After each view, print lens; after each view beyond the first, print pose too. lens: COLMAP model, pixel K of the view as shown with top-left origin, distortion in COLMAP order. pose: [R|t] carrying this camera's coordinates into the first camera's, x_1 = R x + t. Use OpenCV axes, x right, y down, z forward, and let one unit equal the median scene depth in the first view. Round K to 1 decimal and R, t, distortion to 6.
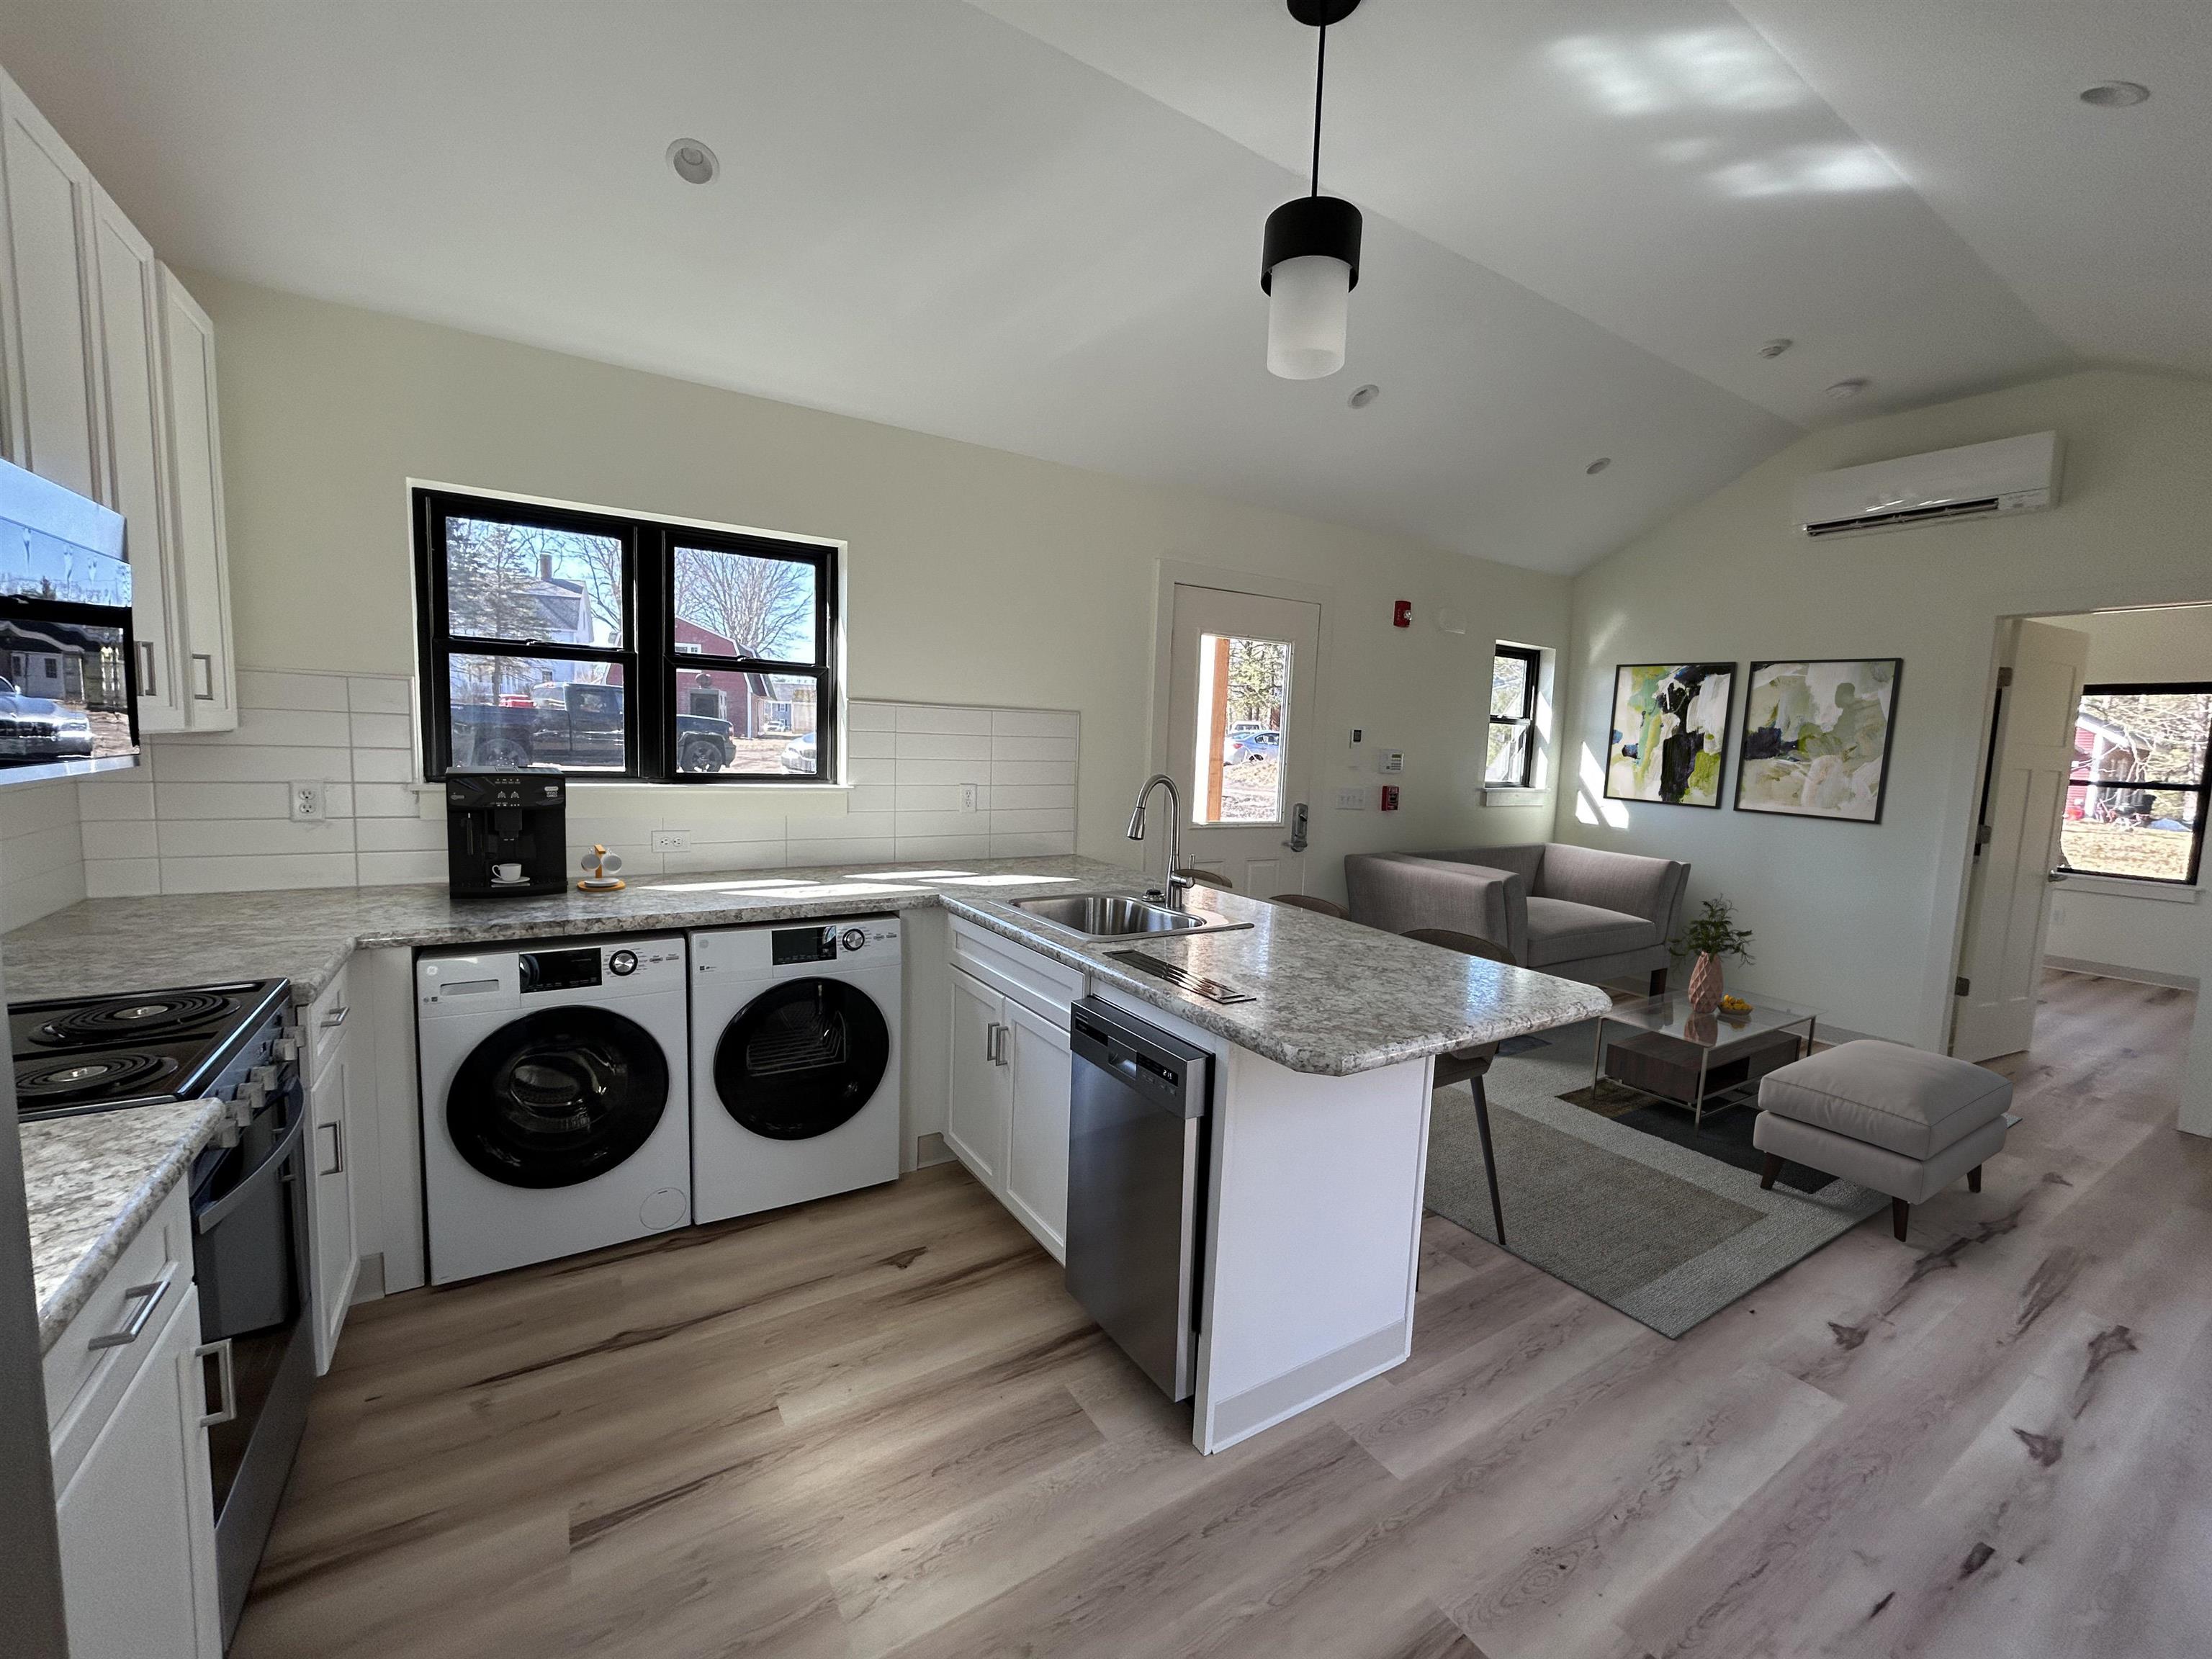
lens RADIAL K [[891.3, 0, 1098.0], [0, 891.3, 832.4], [0, 0, 1]] dist [-0.008577, -0.000097]
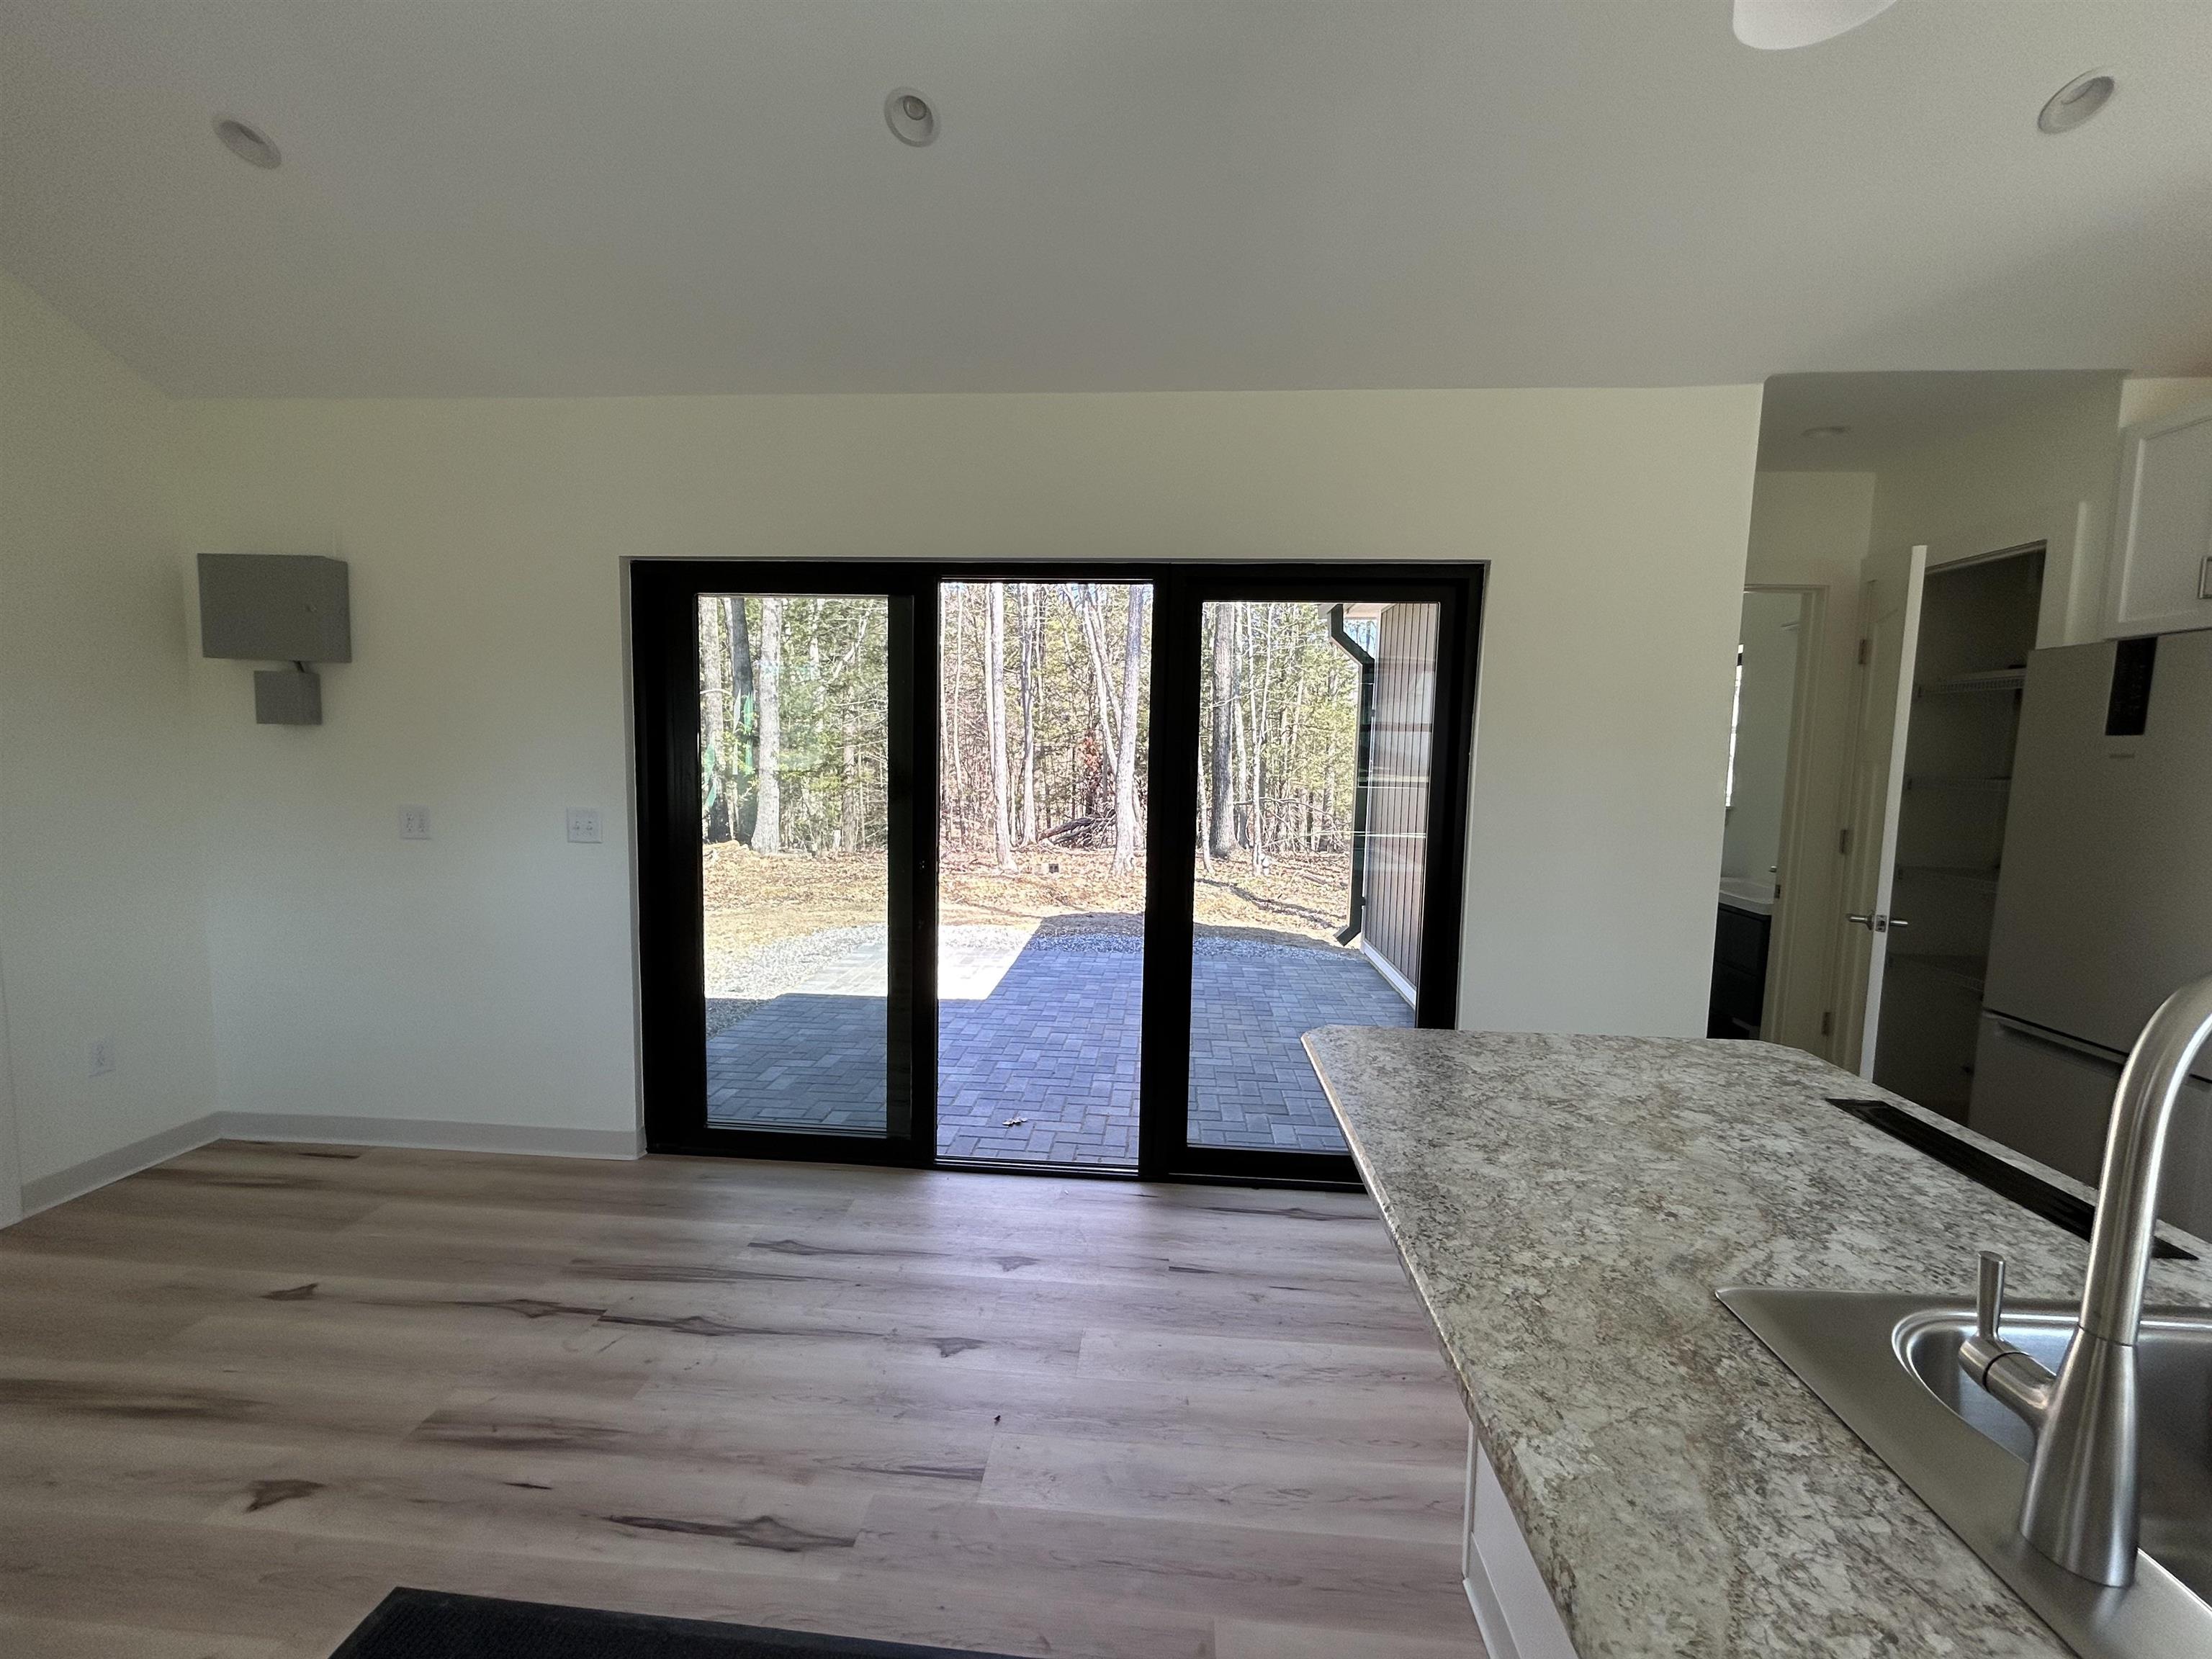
lens RADIAL K [[891.3, 0, 1106.8], [0, 891.3, 836.7], [0, 0, 1]] dist [-0.008577, -0.000097]
pose [[-0.807077, -0.106844, 0.580699, 0.235379], [0.012946, 0.980053, 0.198315, -0.186759], [-0.590305, 0.167573, -0.789595, 1.767801]]
